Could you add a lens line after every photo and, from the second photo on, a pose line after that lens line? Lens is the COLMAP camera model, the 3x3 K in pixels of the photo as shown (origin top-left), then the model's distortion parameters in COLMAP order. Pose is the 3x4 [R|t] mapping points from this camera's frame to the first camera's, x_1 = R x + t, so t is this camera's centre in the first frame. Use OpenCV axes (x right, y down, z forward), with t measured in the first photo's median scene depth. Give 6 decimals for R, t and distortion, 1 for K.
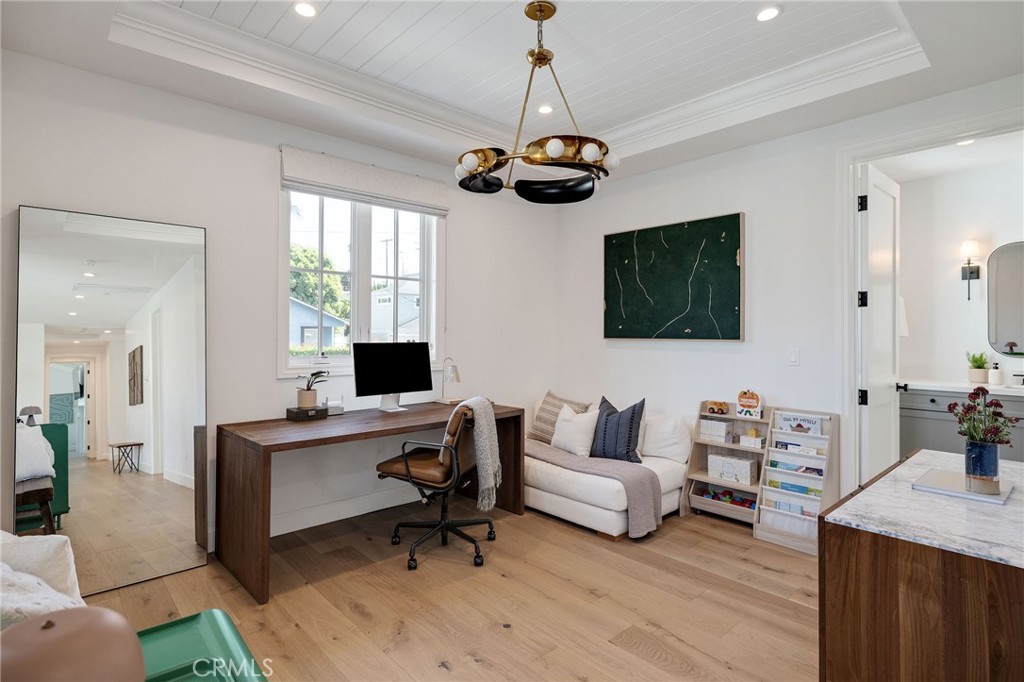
lens RADIAL K [[521.1, 0, 508.3], [0, 521.1, 338.1], [0, 0, 1]] dist [-0.004869, -0.000269]
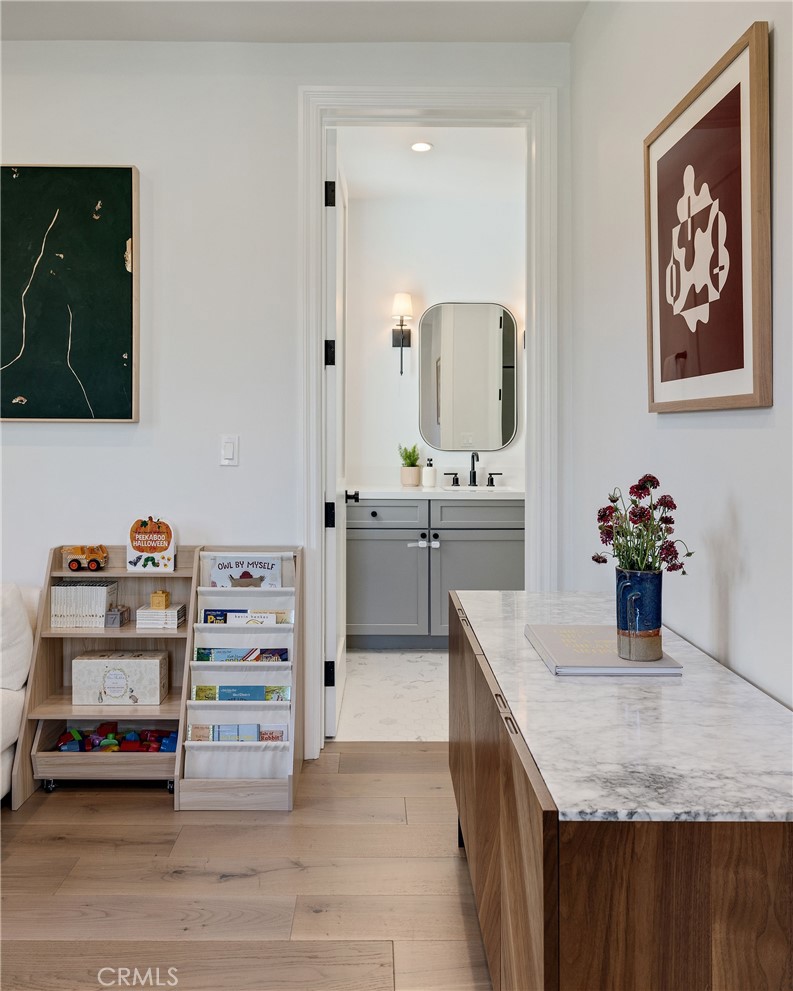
lens RADIAL K [[789.9, 0, 389.1], [0, 789.9, 442.4], [0, 0, 1]] dist [-0.004008, 0.003093]
pose [[0.656974, -0.001495, 0.753912, 0.033777], [0.003661, 0.999993, -0.001207, 0.029893], [-0.753905, 0.003554, 0.656974, 0.332729]]
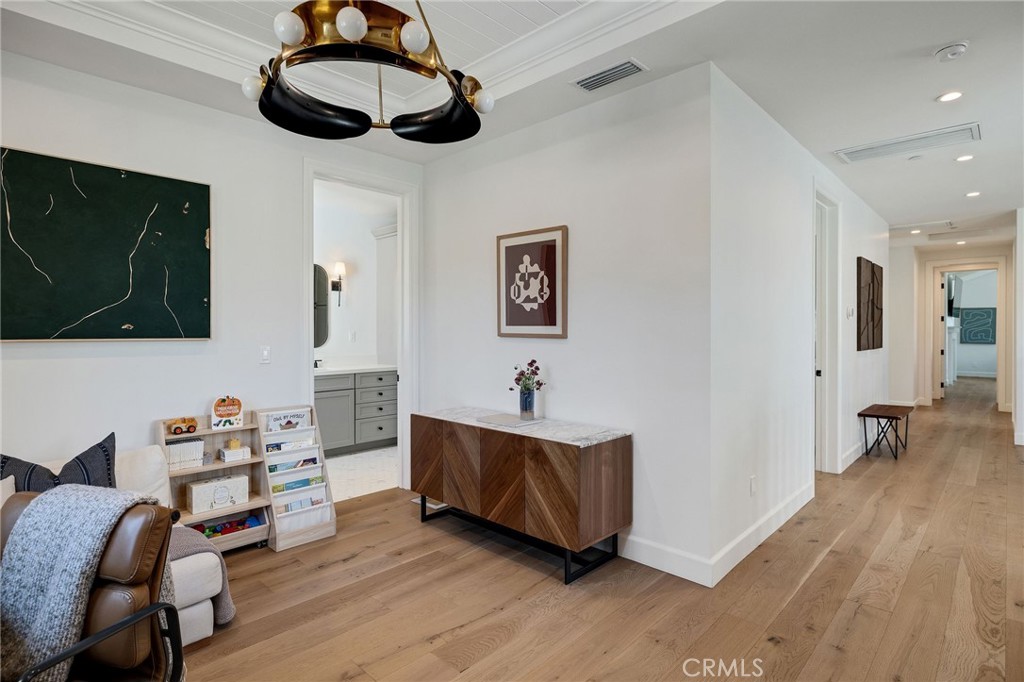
lens RADIAL K [[521.1, 0, 503.8], [0, 521.1, 340.2], [0, 0, 1]] dist [-0.004869, -0.000269]
pose [[-0.070004, -0.018249, 0.997380, -0.450826], [0.010984, 0.999758, 0.019064, -0.004467], [-0.997486, 0.012290, -0.069787, 0.635596]]
